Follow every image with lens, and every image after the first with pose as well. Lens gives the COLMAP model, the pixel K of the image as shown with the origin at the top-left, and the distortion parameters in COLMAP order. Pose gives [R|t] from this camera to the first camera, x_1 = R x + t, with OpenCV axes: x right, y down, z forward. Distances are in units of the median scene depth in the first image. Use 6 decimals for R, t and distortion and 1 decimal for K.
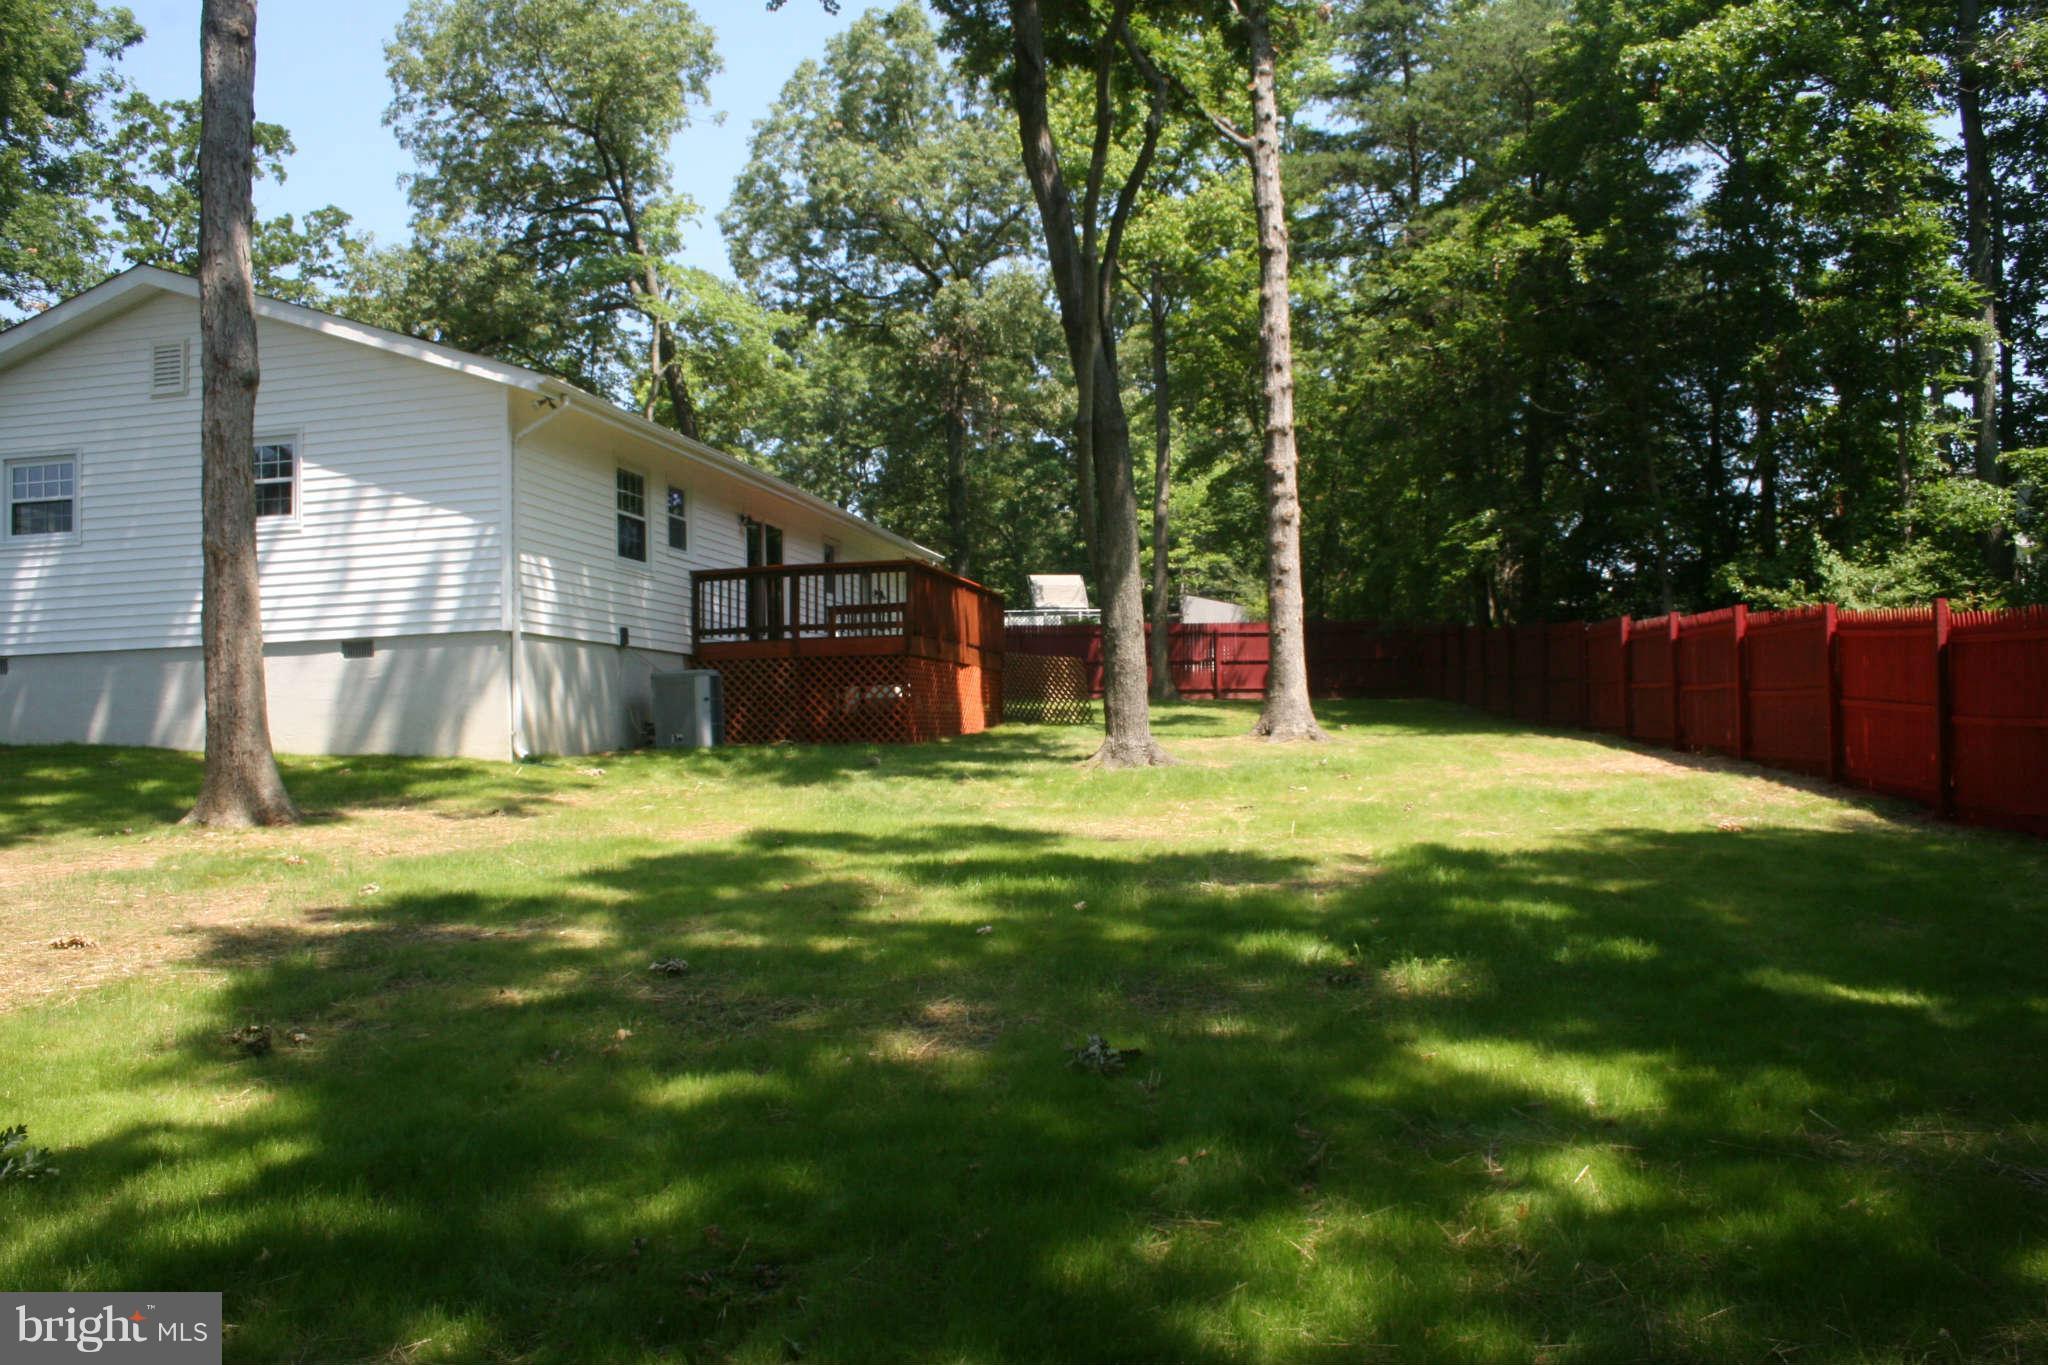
lens RADIAL K [[1706.1, 0, 972.1], [0, 1706.1, 694.2], [0, 0, 1]] dist [-0.159374, 0.155002]
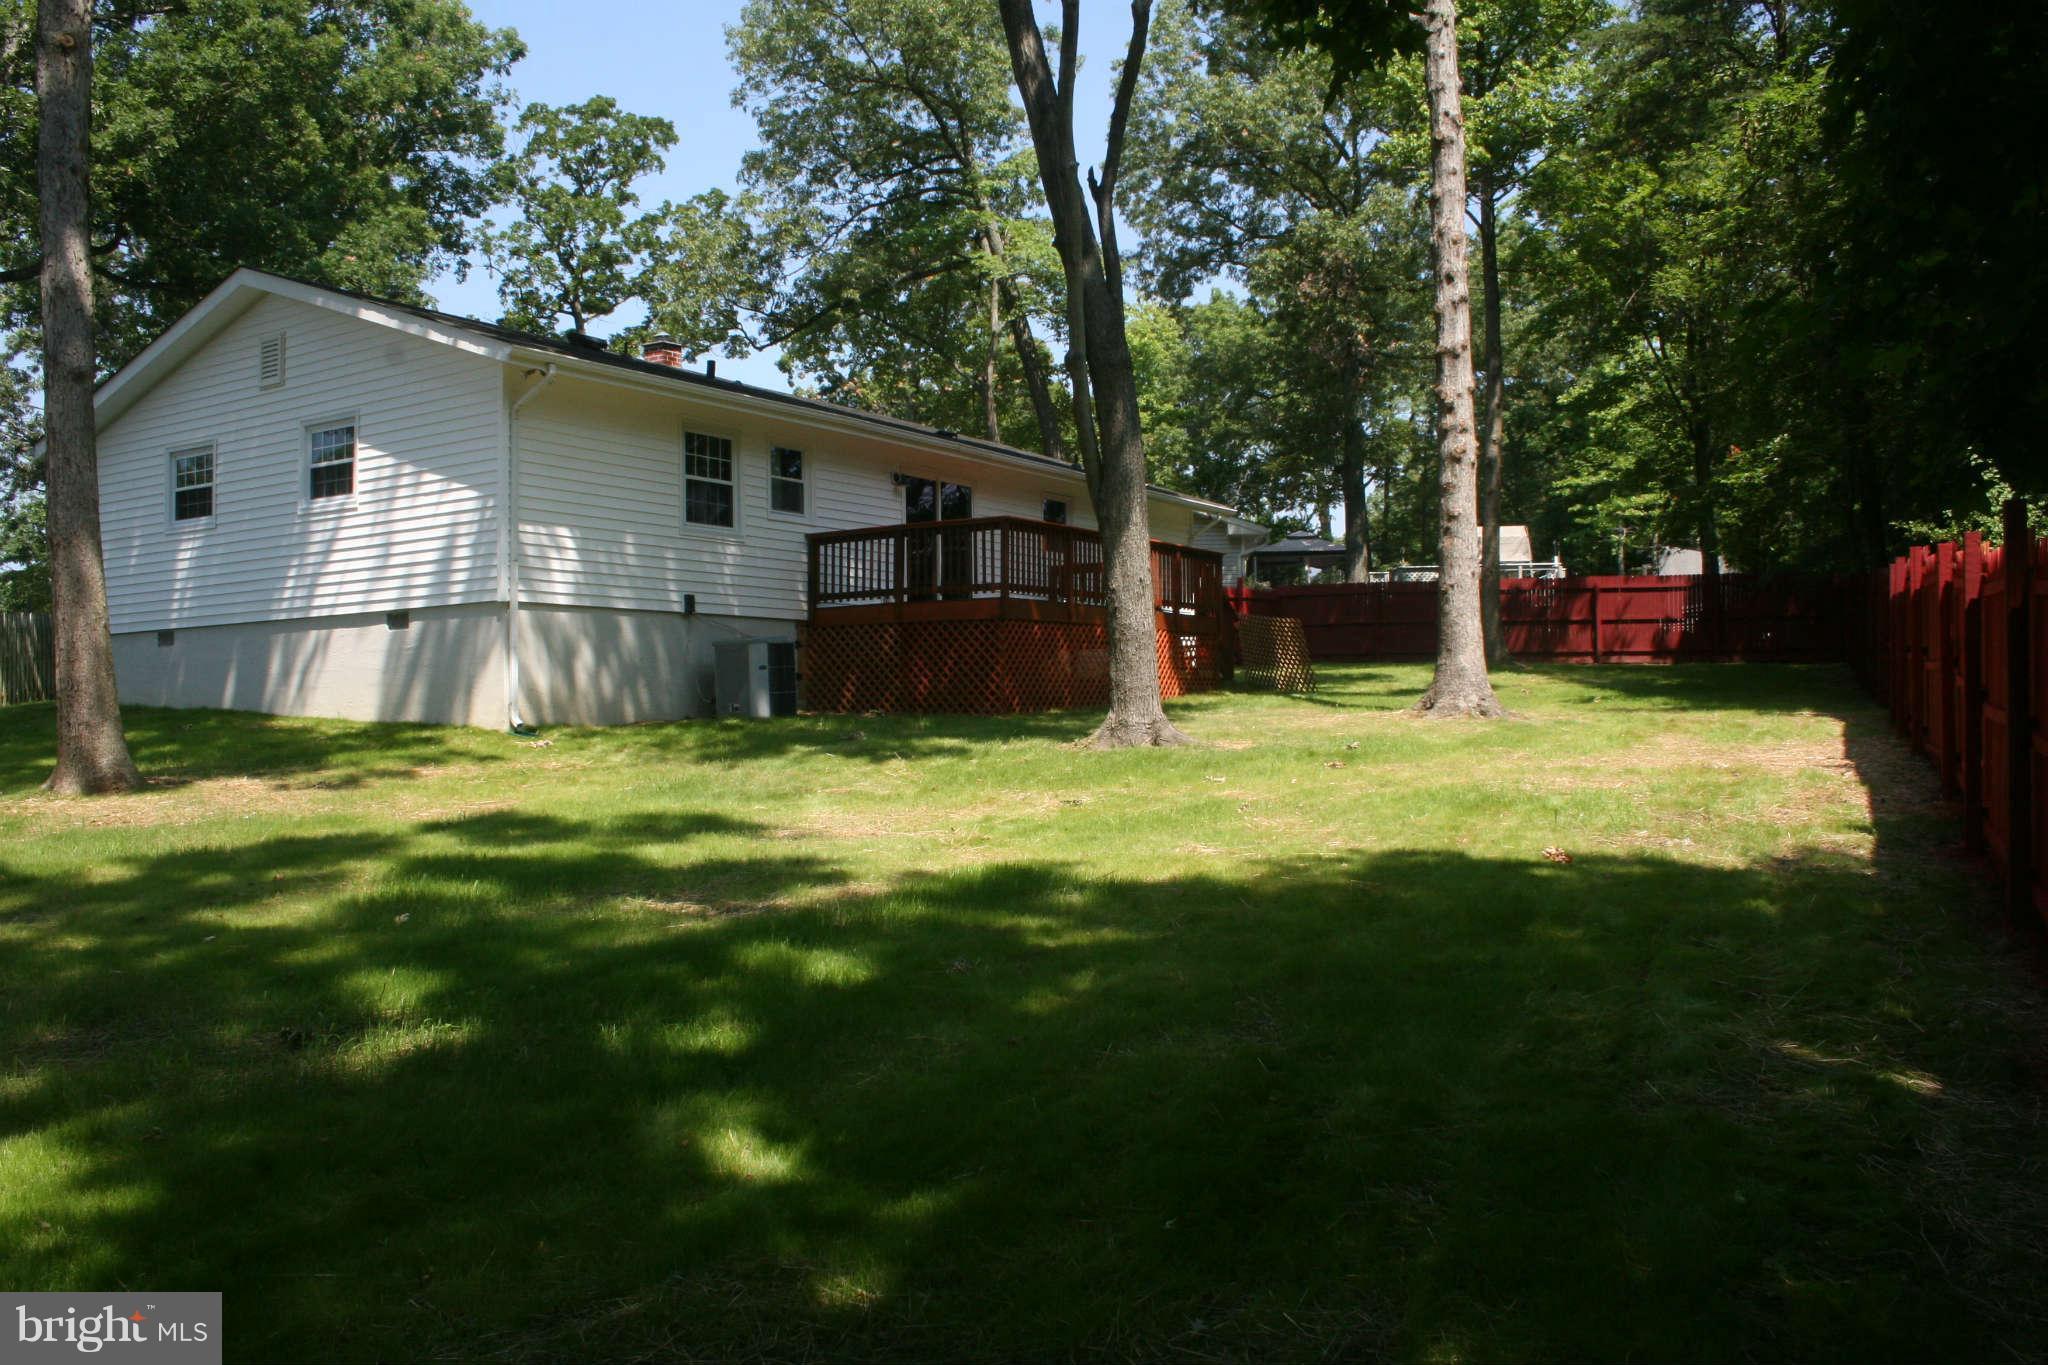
lens RADIAL K [[1706.1, 0, 972.1], [0, 1706.1, 694.2], [0, 0, 1]] dist [-0.159374, 0.155002]
pose [[0.930732, 0.007610, -0.365623, 0.315879], [0.001498, 0.999696, 0.024620, -0.005701], [0.365699, -0.023462, 0.930437, 0.144026]]
